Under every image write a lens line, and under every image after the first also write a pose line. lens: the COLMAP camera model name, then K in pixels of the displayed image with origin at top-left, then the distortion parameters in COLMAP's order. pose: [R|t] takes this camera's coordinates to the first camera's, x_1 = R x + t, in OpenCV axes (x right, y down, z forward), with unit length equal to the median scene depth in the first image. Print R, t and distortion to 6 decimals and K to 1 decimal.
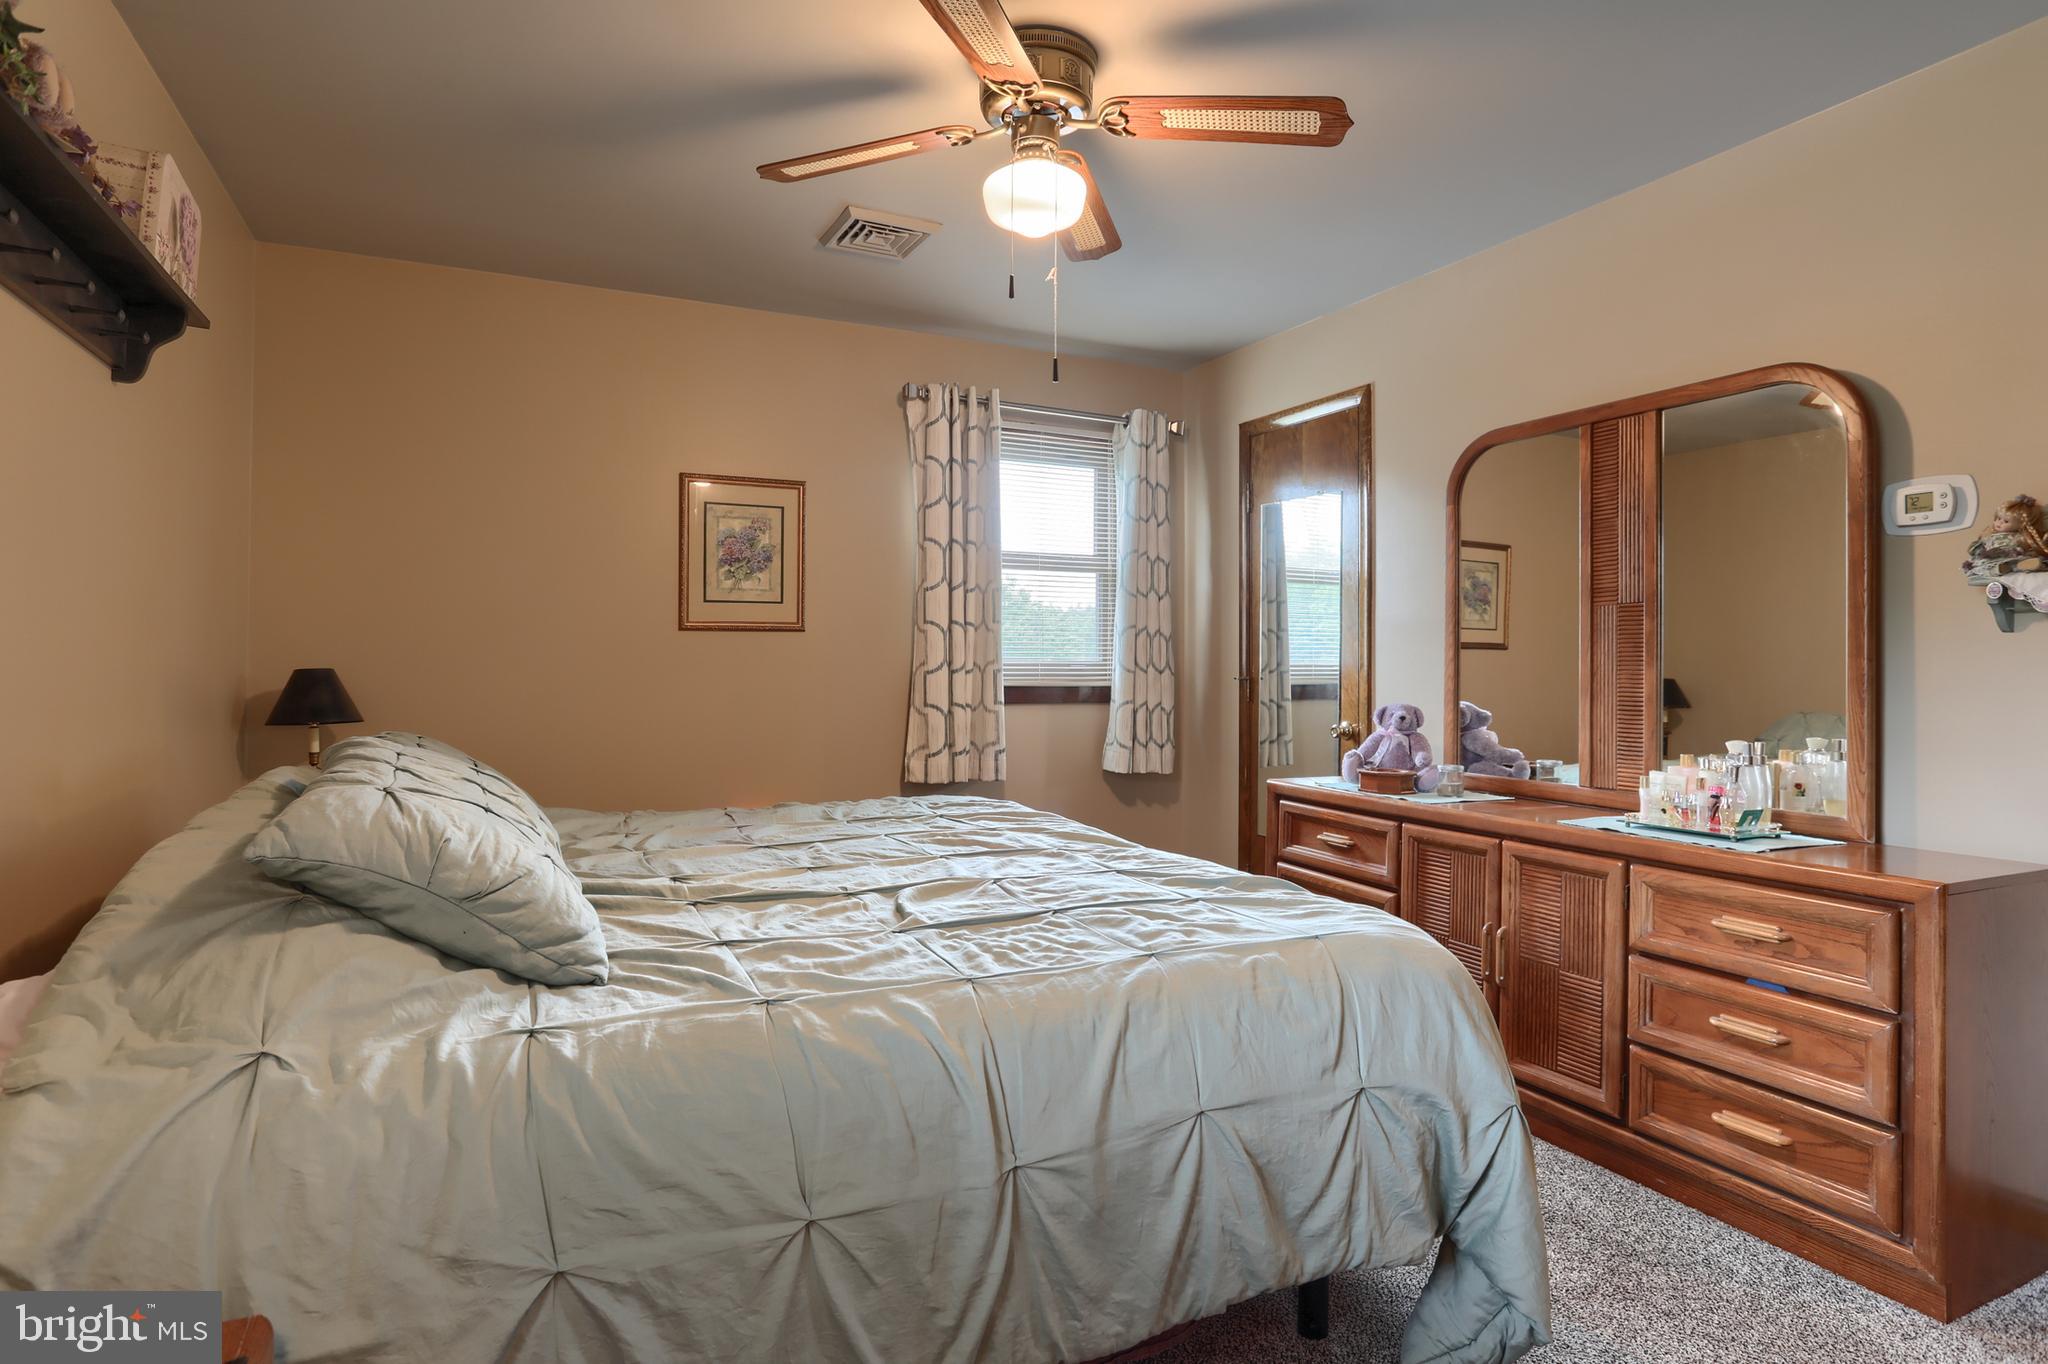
lens RADIAL K [[1056.4, 0, 1025.4], [0, 1056.4, 676.0], [0, 0, 1]] dist [-0.065205, 0.033265]
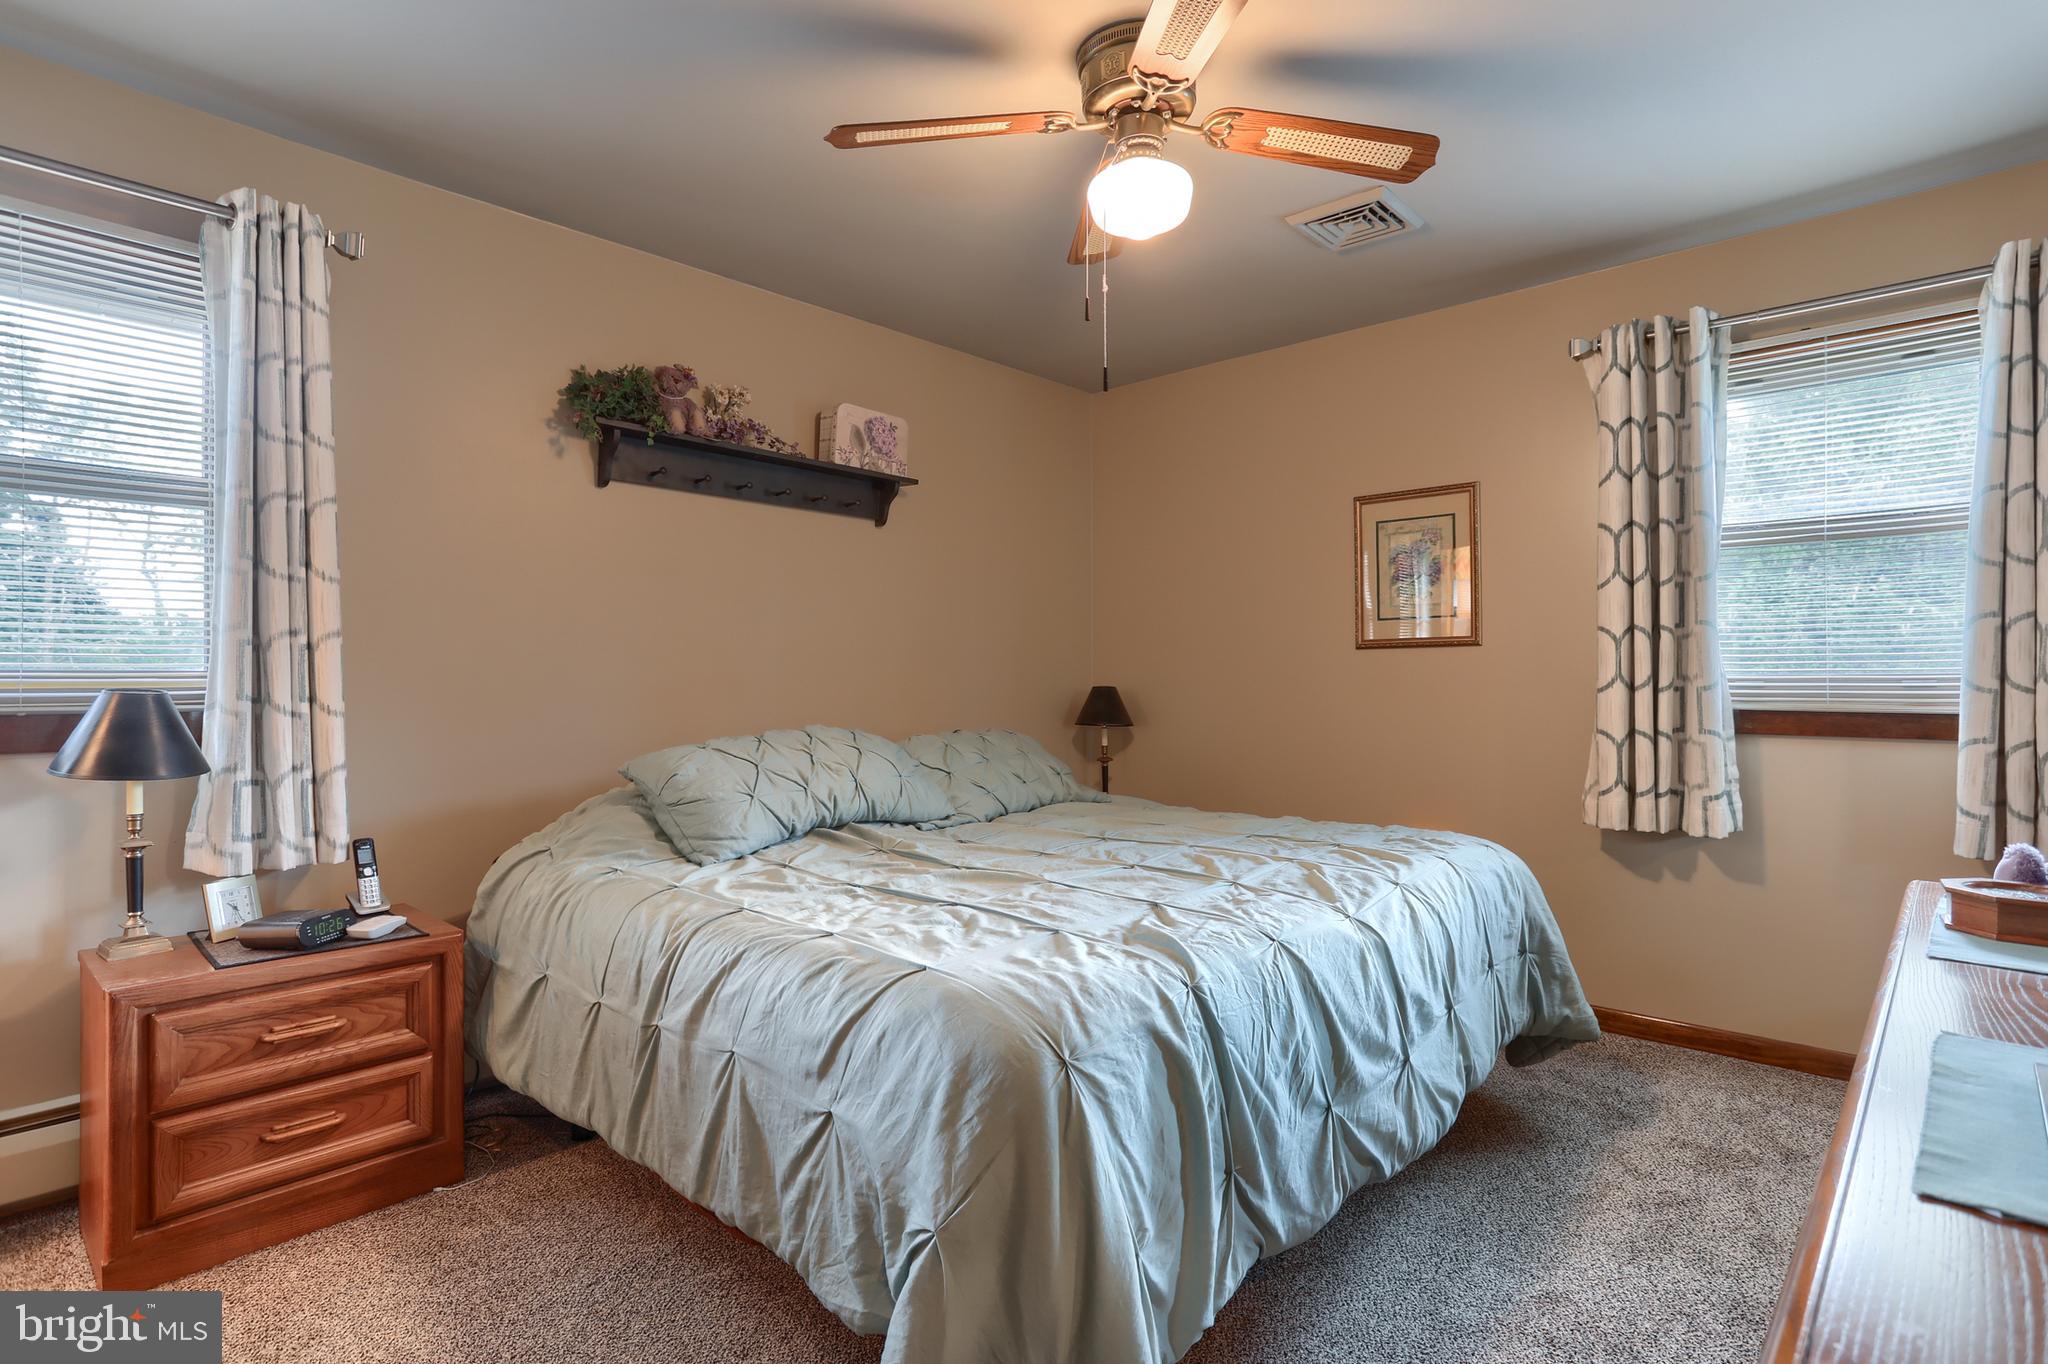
lens RADIAL K [[1026.2, 0, 1002.1], [0, 1026.2, 679.3], [0, 0, 1]] dist [-0.065059, 0.041627]
pose [[0.352632, -0.008658, -0.935722, 0.471267], [-0.009592, 0.999871, -0.012867, 0.002481], [0.935713, 0.013513, 0.352504, 0.303861]]
